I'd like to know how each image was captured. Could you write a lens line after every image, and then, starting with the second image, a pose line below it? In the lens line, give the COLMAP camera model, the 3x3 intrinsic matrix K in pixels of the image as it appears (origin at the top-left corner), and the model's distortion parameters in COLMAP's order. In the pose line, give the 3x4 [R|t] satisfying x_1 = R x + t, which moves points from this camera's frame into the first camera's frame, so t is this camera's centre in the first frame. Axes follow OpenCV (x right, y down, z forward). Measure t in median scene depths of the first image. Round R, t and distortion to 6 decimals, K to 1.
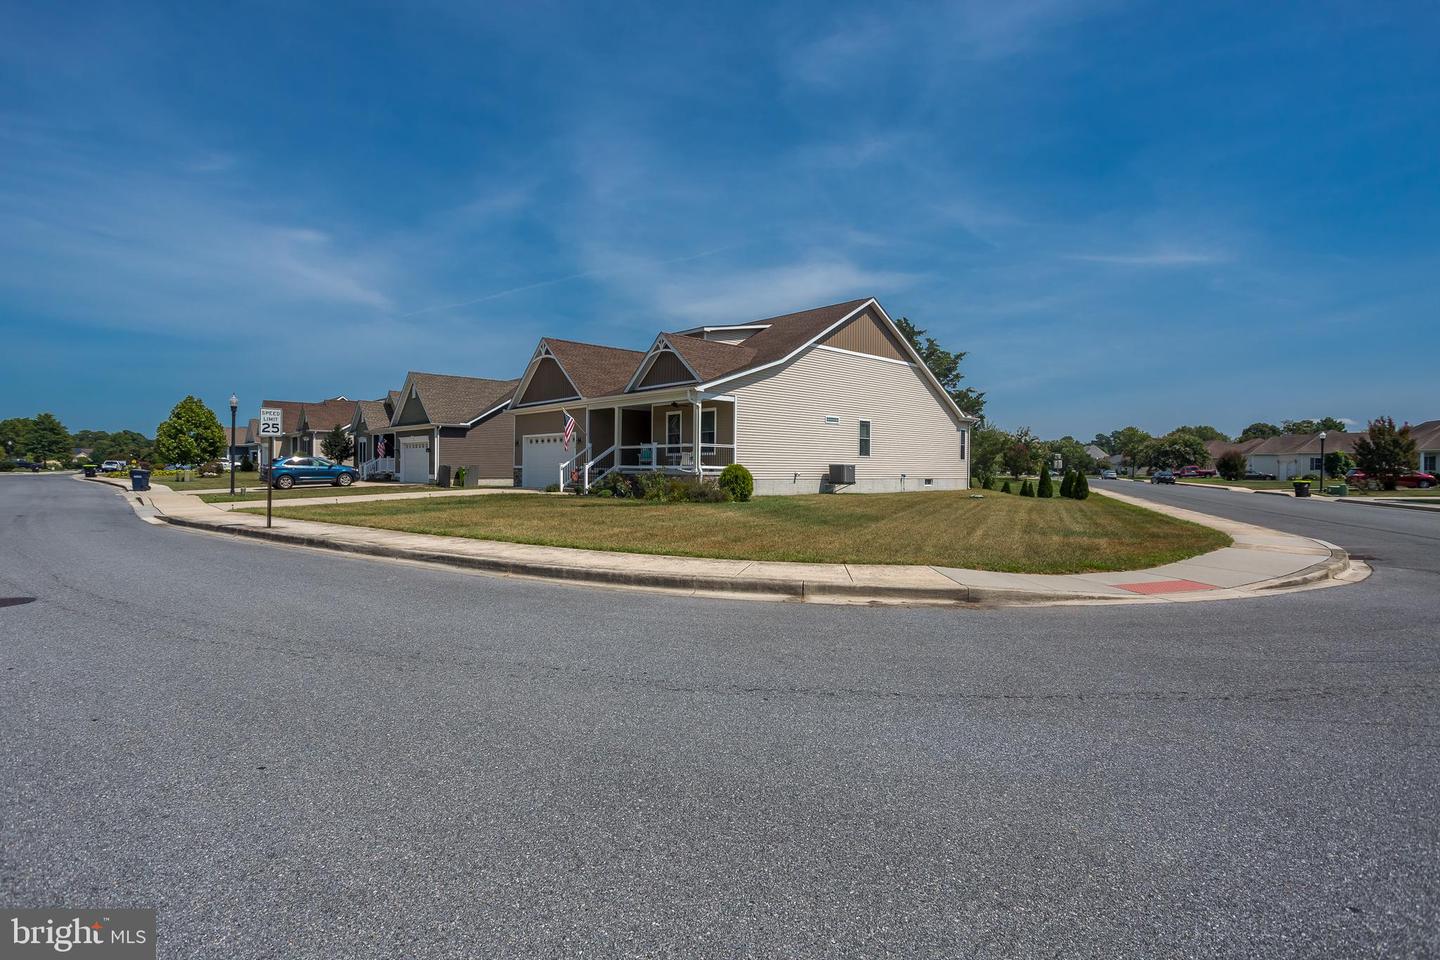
lens RADIAL K [[711.1, 0, 729.3], [0, 711.1, 492.5], [0, 0, 1]] dist [-0.020968, 0.012159]
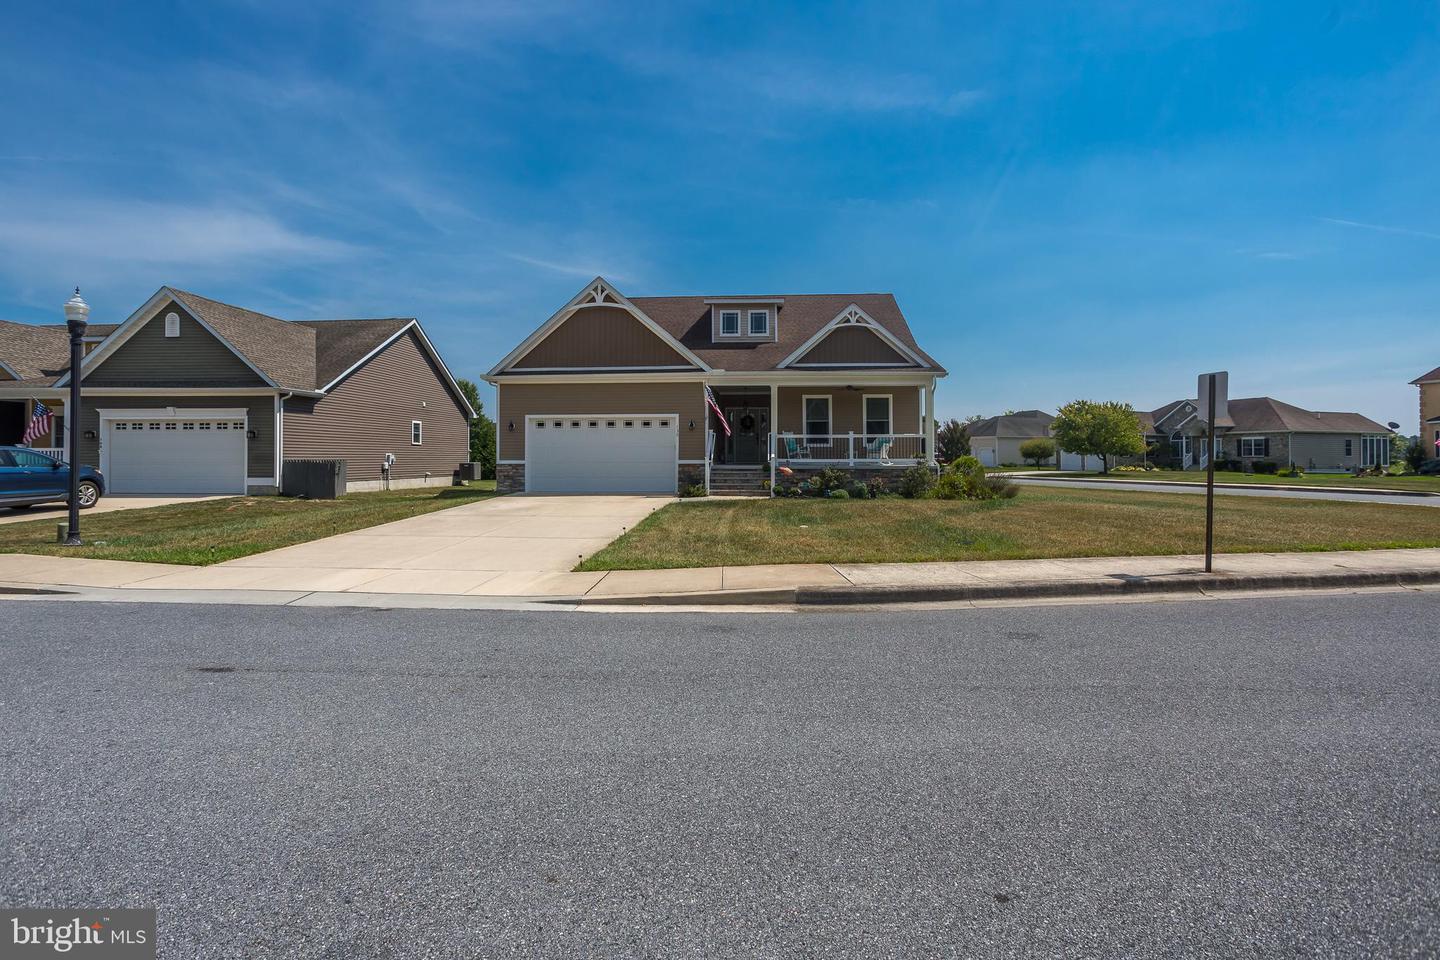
lens RADIAL K [[711.1, 0, 705.8], [0, 711.1, 467.1], [0, 0, 1]] dist [-0.020968, 0.012159]
pose [[0.729168, -0.018762, 0.684077, -0.554594], [0.030230, 0.999531, -0.004809, -0.019933], [-0.683666, 0.024186, 0.729394, 0.343587]]
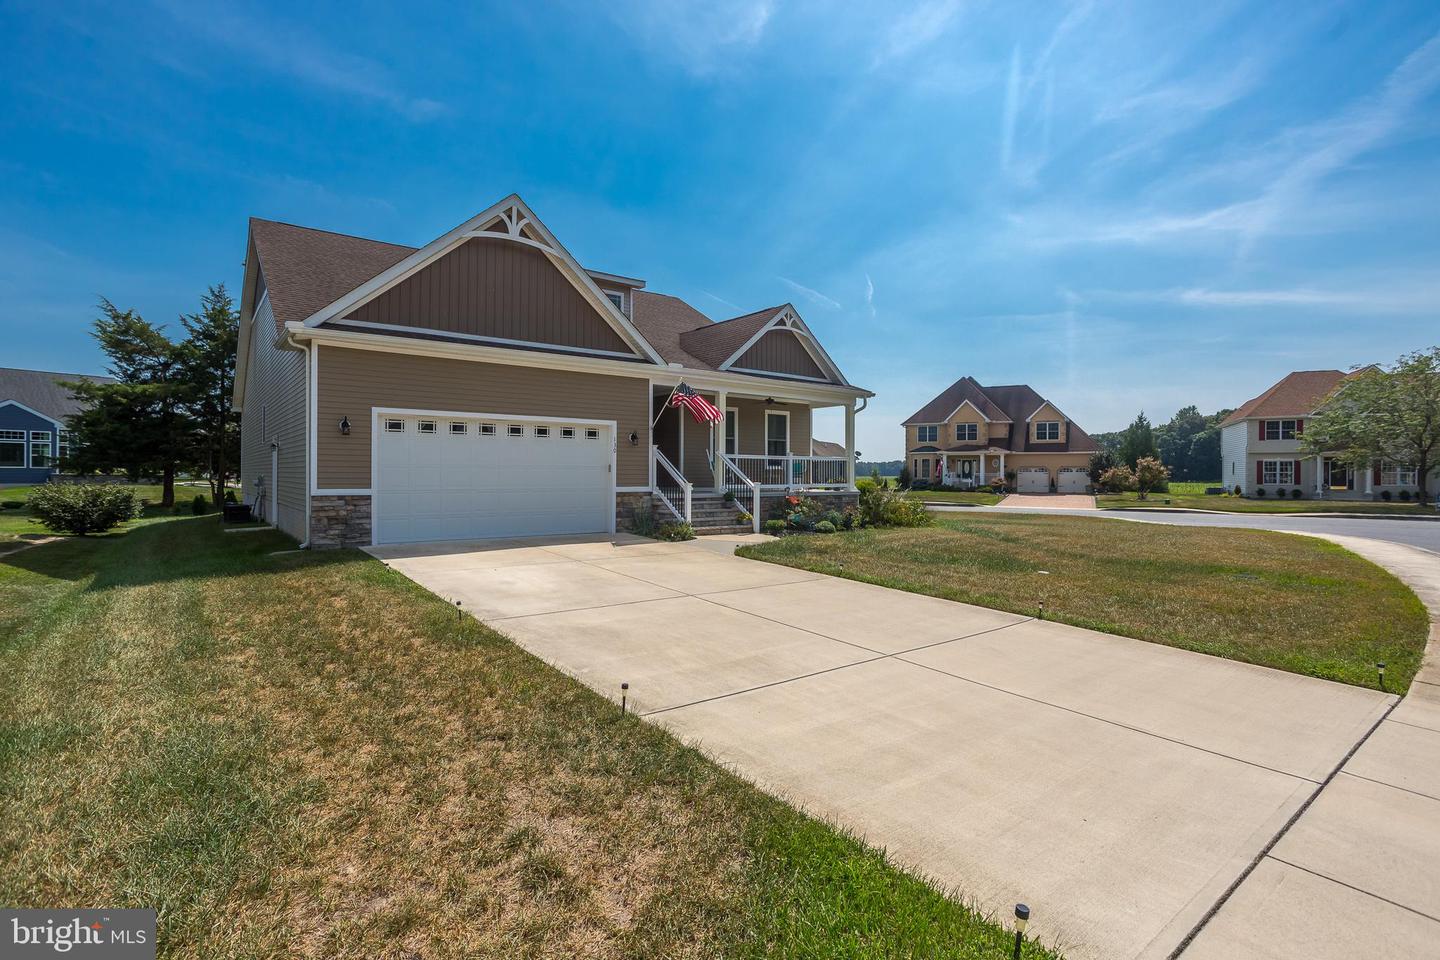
lens RADIAL K [[711.1, 0, 718.9], [0, 711.1, 482.8], [0, 0, 1]] dist [-0.020968, 0.012159]
pose [[0.076029, -0.021070, 0.996883, -0.573131], [0.027186, 0.999449, 0.019051, -0.037682], [-0.996735, 0.025653, 0.076559, 0.695735]]
